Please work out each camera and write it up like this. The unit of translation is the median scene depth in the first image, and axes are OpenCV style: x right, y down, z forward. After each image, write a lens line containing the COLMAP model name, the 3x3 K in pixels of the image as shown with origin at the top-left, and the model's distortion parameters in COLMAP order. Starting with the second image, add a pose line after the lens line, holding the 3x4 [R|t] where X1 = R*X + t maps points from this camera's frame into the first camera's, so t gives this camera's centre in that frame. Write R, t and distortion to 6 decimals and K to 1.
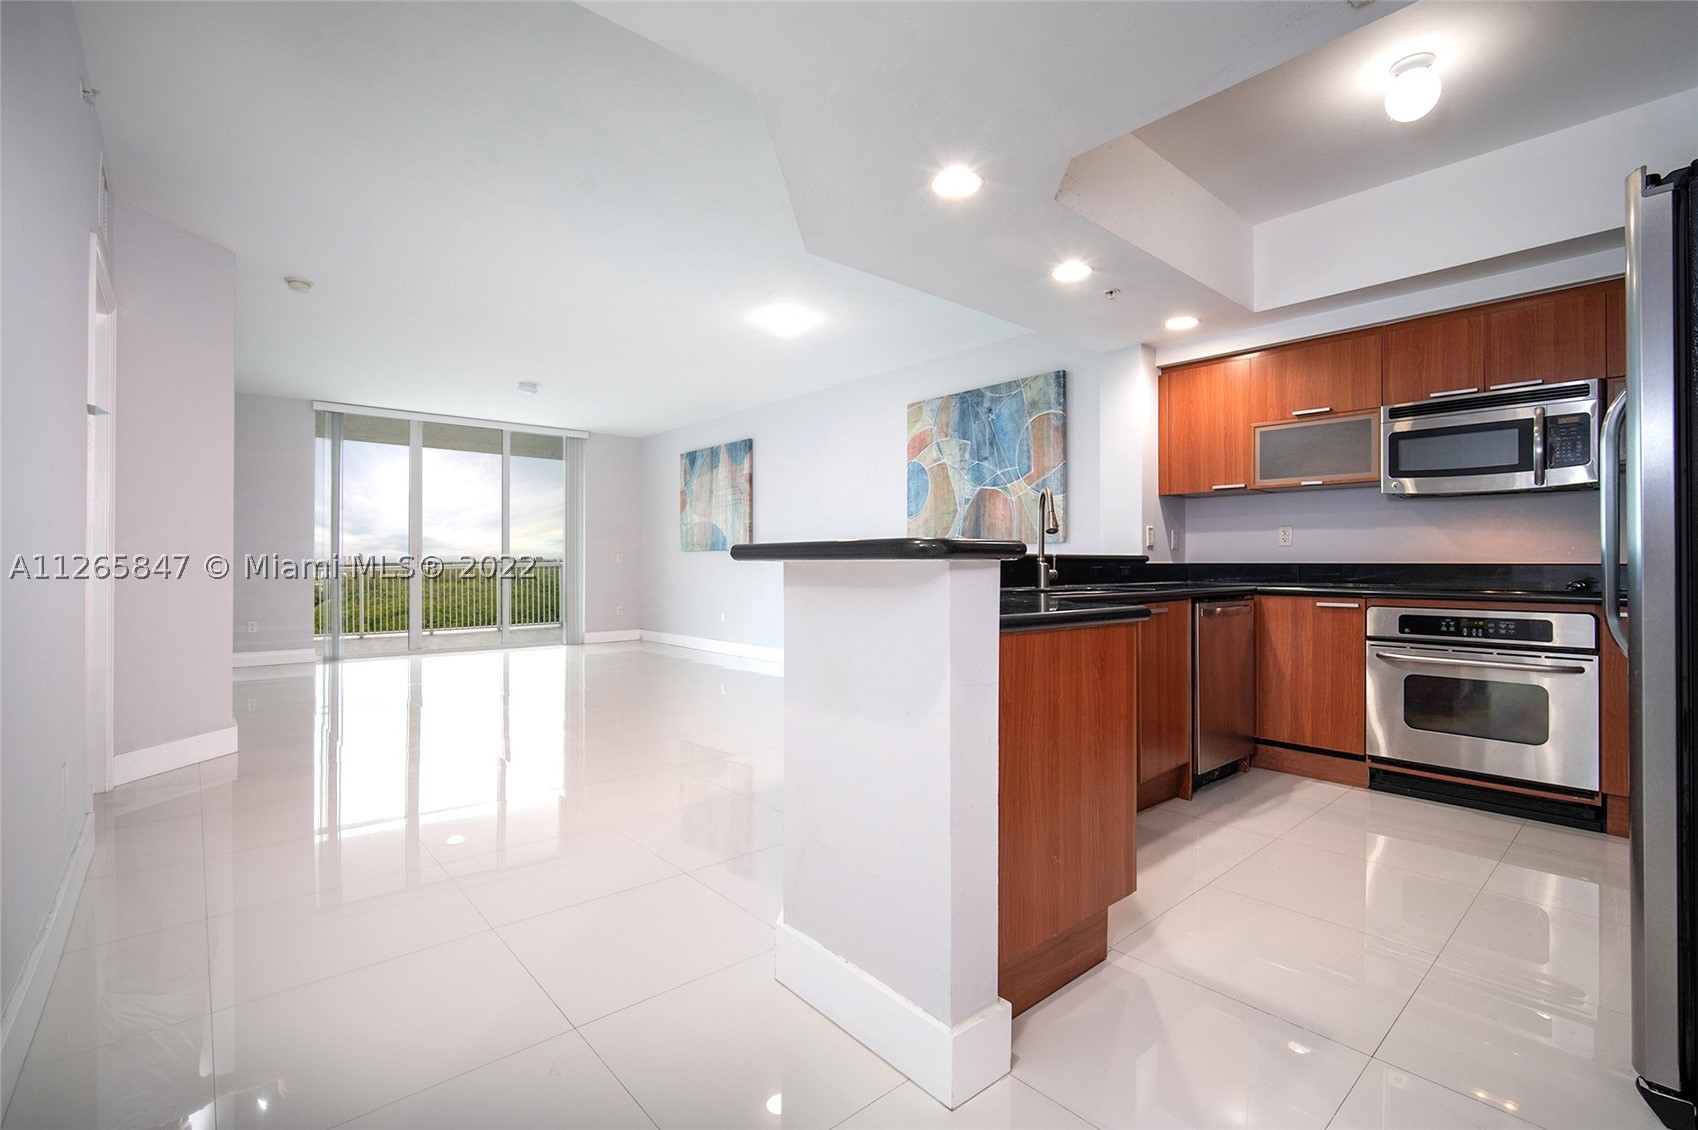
lens RADIAL K [[748.8, 0, 849.0], [0, 748.8, 565.0], [0, 0, 1]] dist [-0.003647, -0.000421]
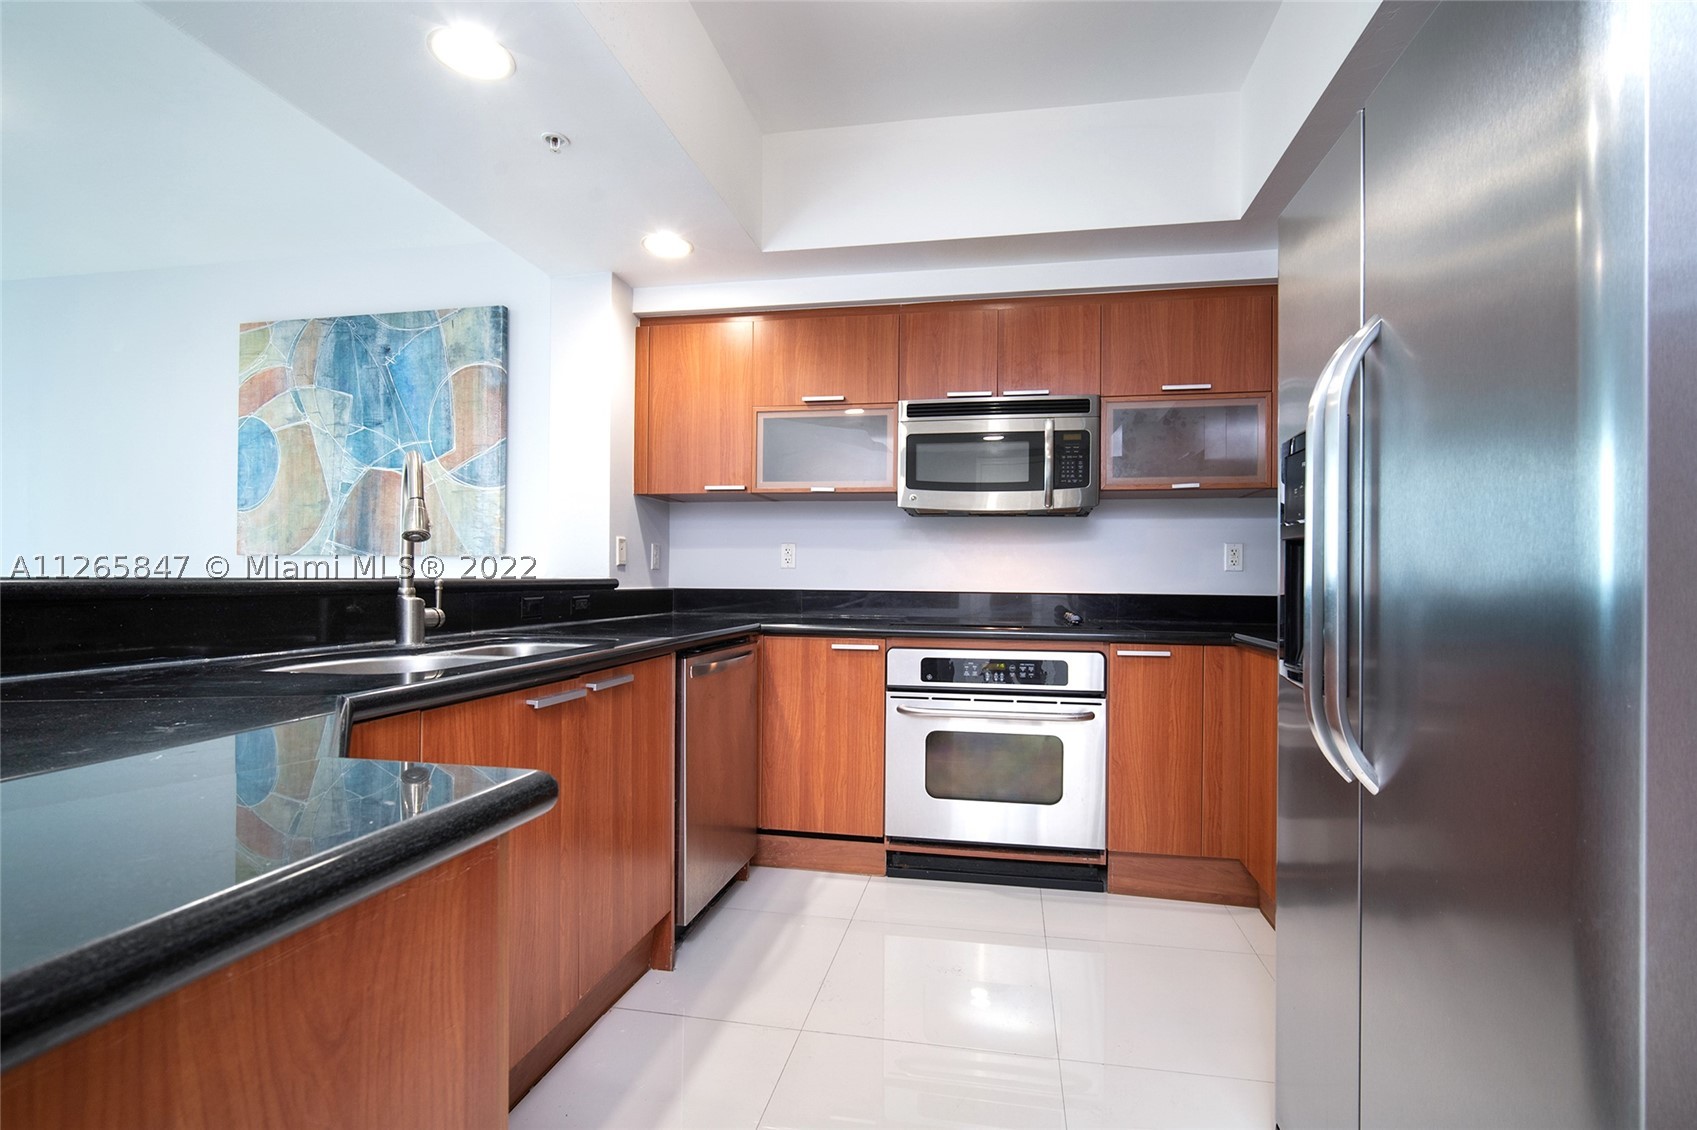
lens RADIAL K [[579.7, 0, 848.5], [0, 579.7, 565.0], [0, 0, 1]] dist [0.000721, 0.000031]
pose [[0.758238, 0.011981, 0.651868, 0.240536], [-0.004656, 0.999905, -0.012962, -0.022279], [-0.651961, 0.006793, 0.758222, 0.516357]]
